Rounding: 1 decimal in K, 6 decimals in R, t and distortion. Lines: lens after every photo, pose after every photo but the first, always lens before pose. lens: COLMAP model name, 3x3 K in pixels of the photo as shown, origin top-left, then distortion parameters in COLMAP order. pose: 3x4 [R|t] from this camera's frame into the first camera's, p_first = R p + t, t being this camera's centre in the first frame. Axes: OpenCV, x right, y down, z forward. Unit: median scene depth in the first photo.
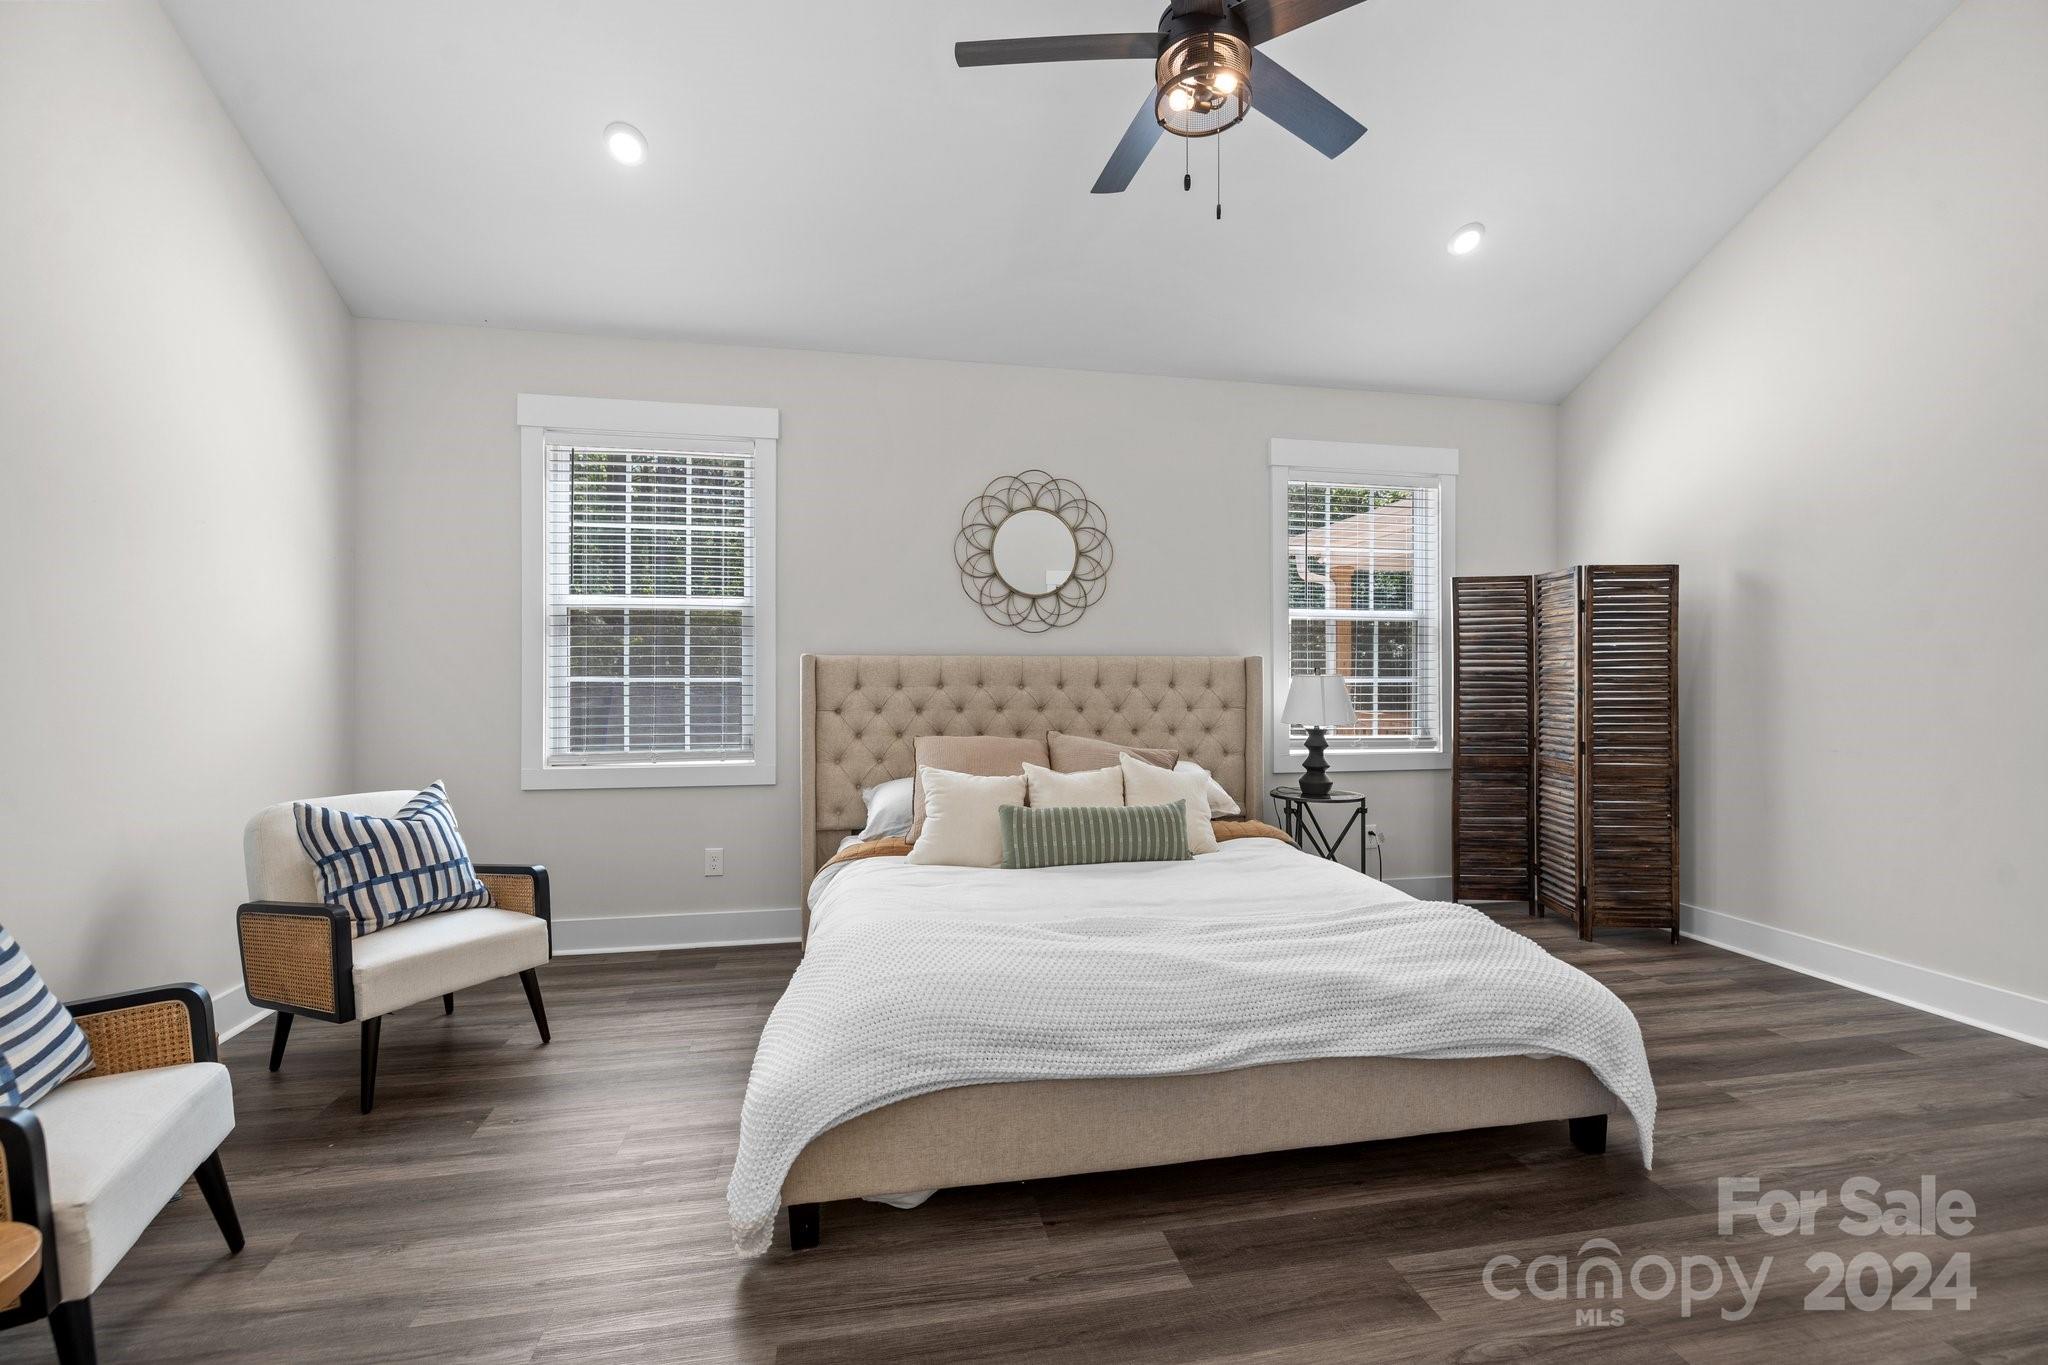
lens RADIAL K [[867.8, 0, 1019.5], [0, 867.8, 684.9], [0, 0, 1]] dist [0.003116, 0.000780]
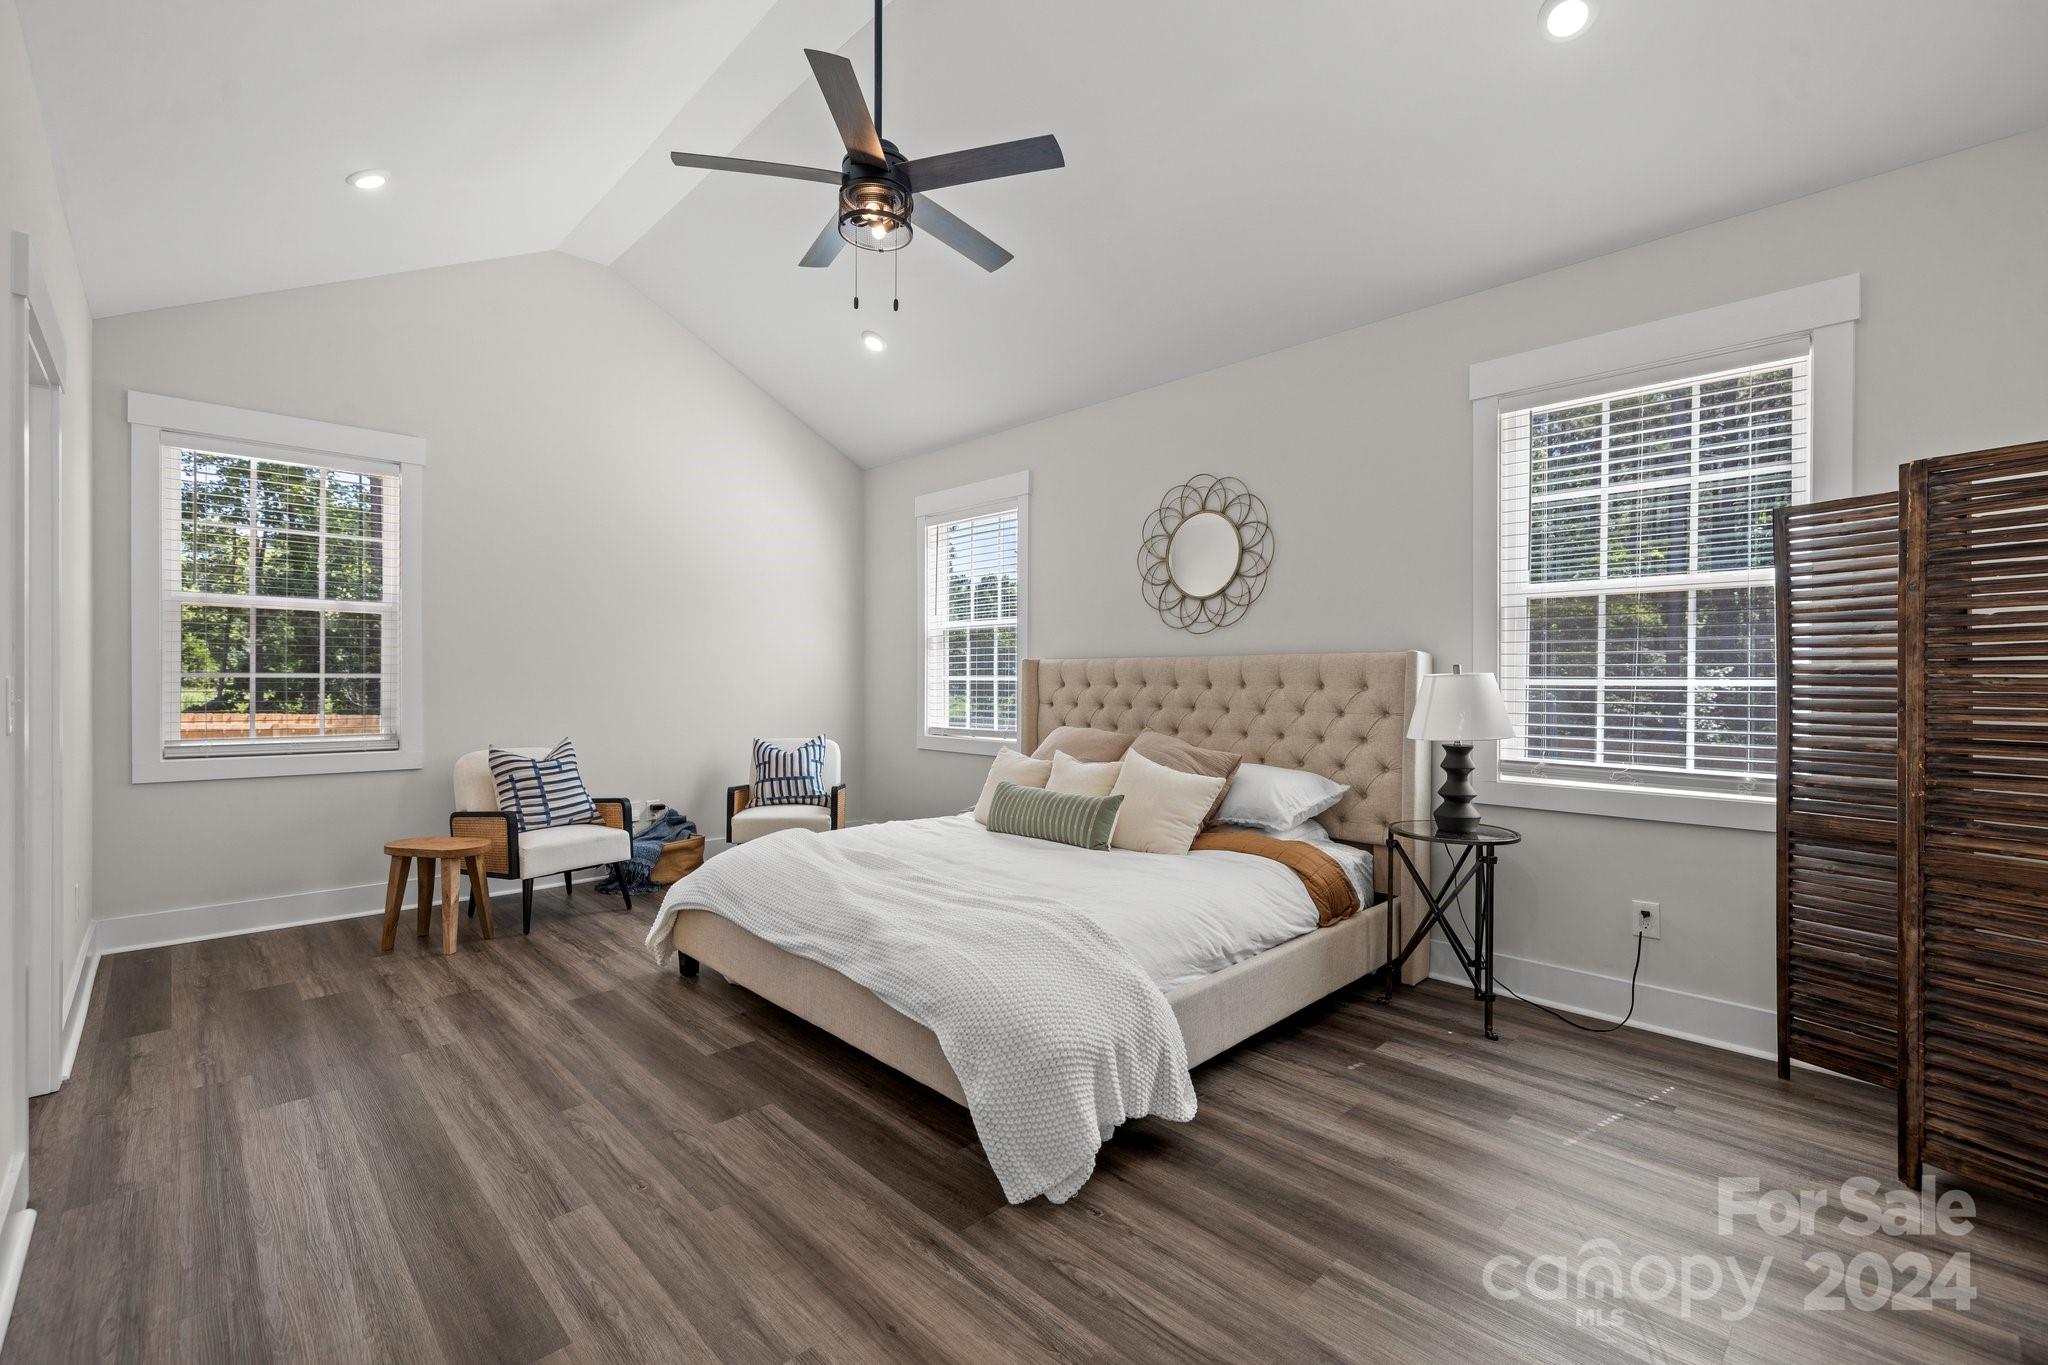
lens RADIAL K [[887.4, 0, 984.0], [0, 887.4, 675.5], [0, 0, 1]] dist [0.002238, -0.001031]
pose [[0.519743, -0.000085, -0.854323, 0.778550], [-0.006515, 0.999971, -0.004063, -0.004866], [0.854298, 0.007677, 0.519727, 0.239005]]
